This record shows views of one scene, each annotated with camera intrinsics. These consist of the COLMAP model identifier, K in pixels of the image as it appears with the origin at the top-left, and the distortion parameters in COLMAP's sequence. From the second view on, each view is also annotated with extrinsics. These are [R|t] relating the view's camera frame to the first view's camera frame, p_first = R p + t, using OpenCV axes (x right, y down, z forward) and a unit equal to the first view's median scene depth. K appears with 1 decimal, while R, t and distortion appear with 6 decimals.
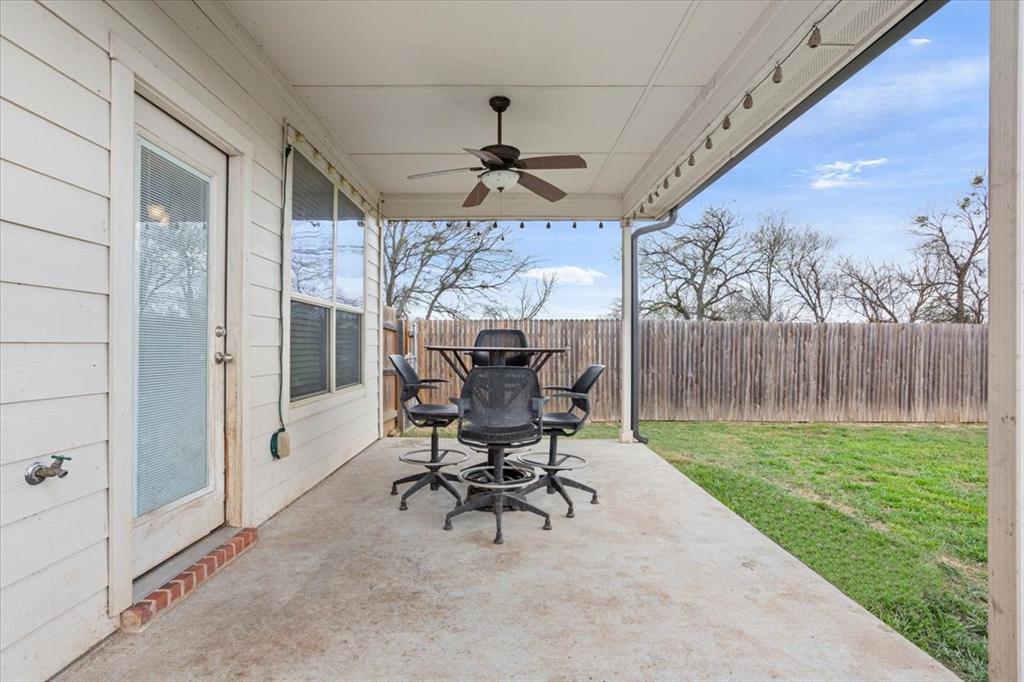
lens RADIAL K [[508.8, 0, 512.0], [0, 508.8, 341.0], [0, 0, 1]] dist [-0.000922, -0.000068]
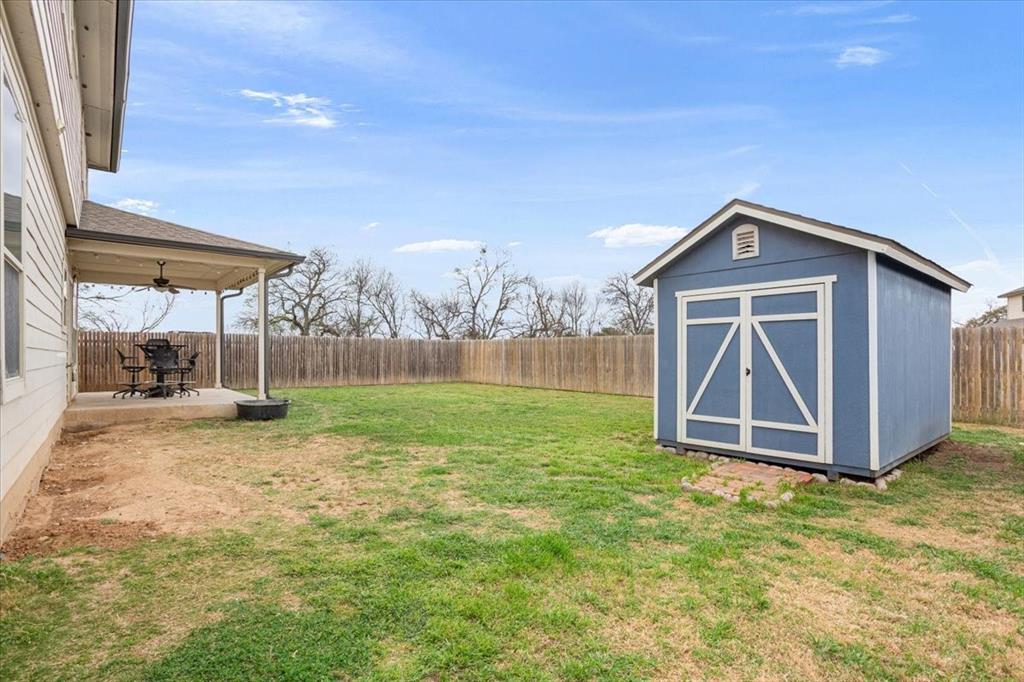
lens RADIAL K [[508.8, 0, 512.0], [0, 508.8, 341.0], [0, 0, 1]] dist [-0.000922, -0.000068]
pose [[0.779744, 0.011538, 0.625992, -0.111538], [0.000484, 0.999819, -0.019032, 0.018704], [-0.626098, 0.015143, 0.779597, -1.015994]]
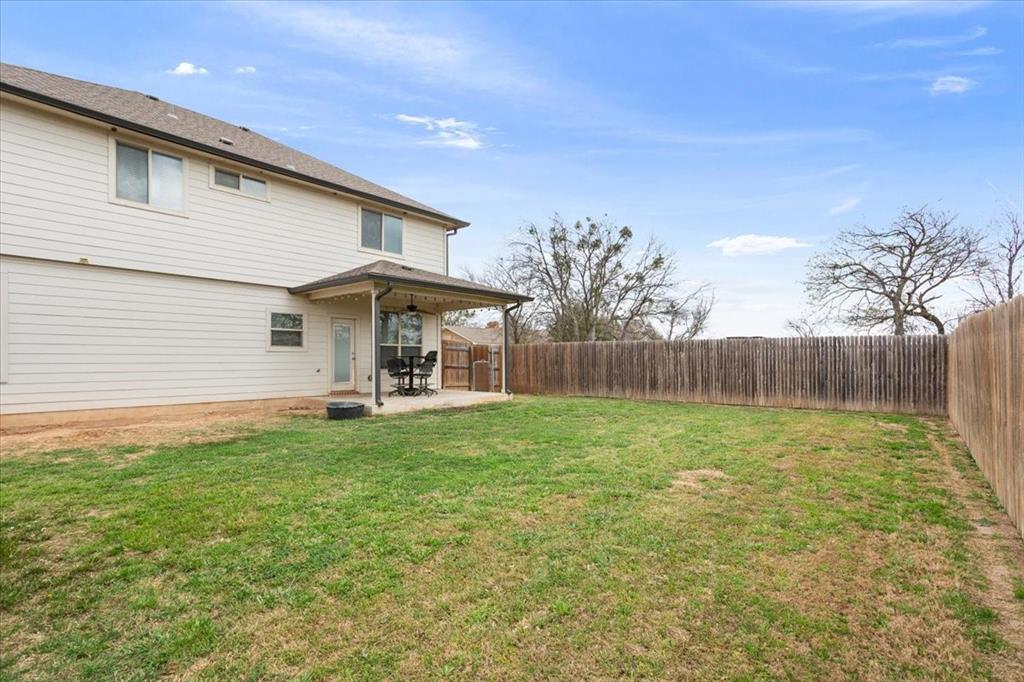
lens RADIAL K [[515.3, 0, 512.0], [0, 515.3, 341.0], [0, 0, 1]] dist [-0.019099, 0.000088]
pose [[0.769140, -0.031223, -0.638317, 1.203960], [0.010220, 0.999279, -0.036565, 0.020341], [0.638998, 0.021600, 0.768905, -0.598149]]
